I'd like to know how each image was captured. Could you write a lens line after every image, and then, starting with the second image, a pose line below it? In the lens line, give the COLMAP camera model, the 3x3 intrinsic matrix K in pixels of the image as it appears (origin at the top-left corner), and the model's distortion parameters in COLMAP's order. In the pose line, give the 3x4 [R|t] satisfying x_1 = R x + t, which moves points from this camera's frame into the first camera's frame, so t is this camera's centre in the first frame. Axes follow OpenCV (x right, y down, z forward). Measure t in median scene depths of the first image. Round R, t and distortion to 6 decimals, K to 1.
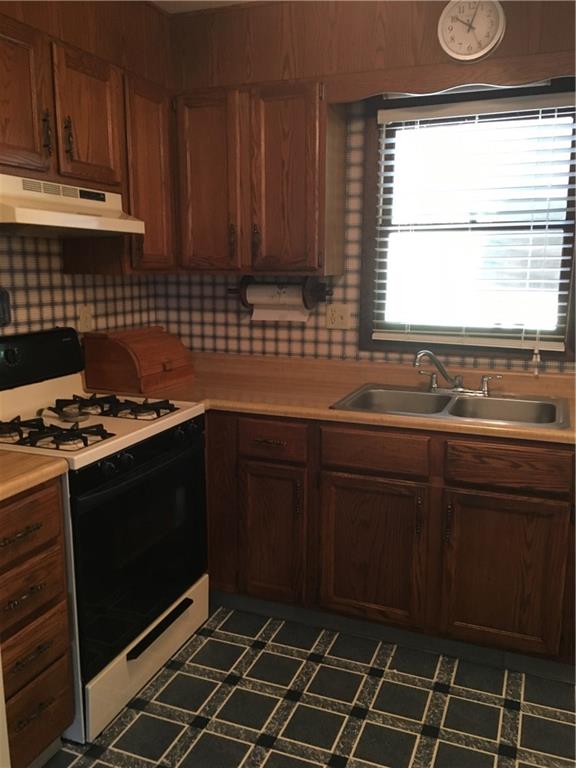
lens RADIAL K [[653.8, 0, 288.0], [0, 653.8, 384.0], [0, 0, 1]] dist [0.076525, -0.088306]
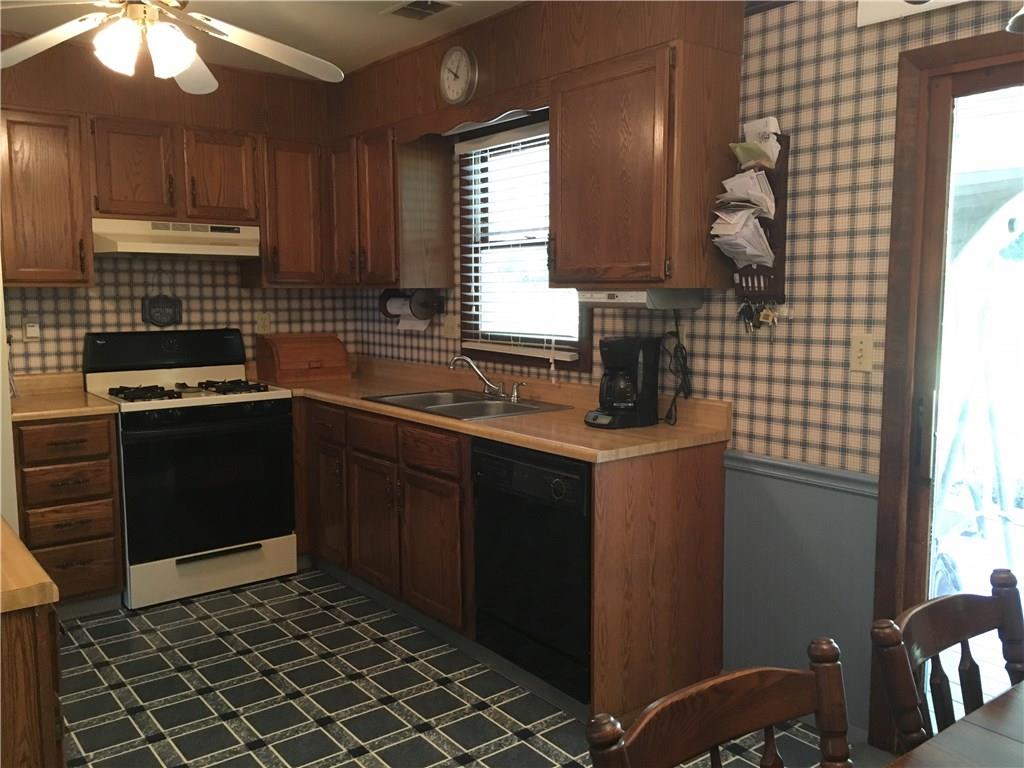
lens RADIAL K [[871.7, 0, 512.0], [0, 871.7, 384.0], [0, 0, 1]] dist [0.076525, -0.088306]
pose [[0.860449, 0.051258, -0.506952, 1.016423], [-0.088429, 0.994852, -0.049500, 0.060248], [0.501805, 0.087422, 0.860552, -0.205068]]
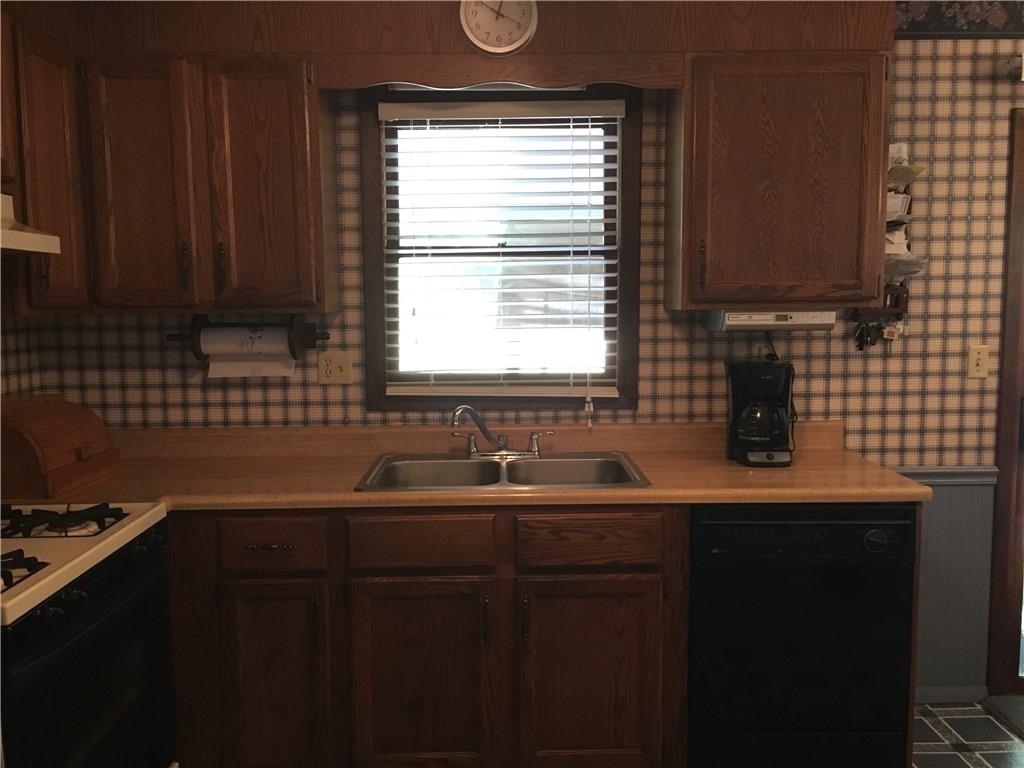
lens RADIAL K [[871.7, 0, 512.0], [0, 871.7, 384.0], [0, 0, 1]] dist [0.076525, -0.088306]
pose [[0.921917, -0.048960, 0.384282, -0.135885], [0.081790, 0.994220, -0.069550, 0.000632], [-0.378655, 0.095549, 0.920592, 0.018408]]
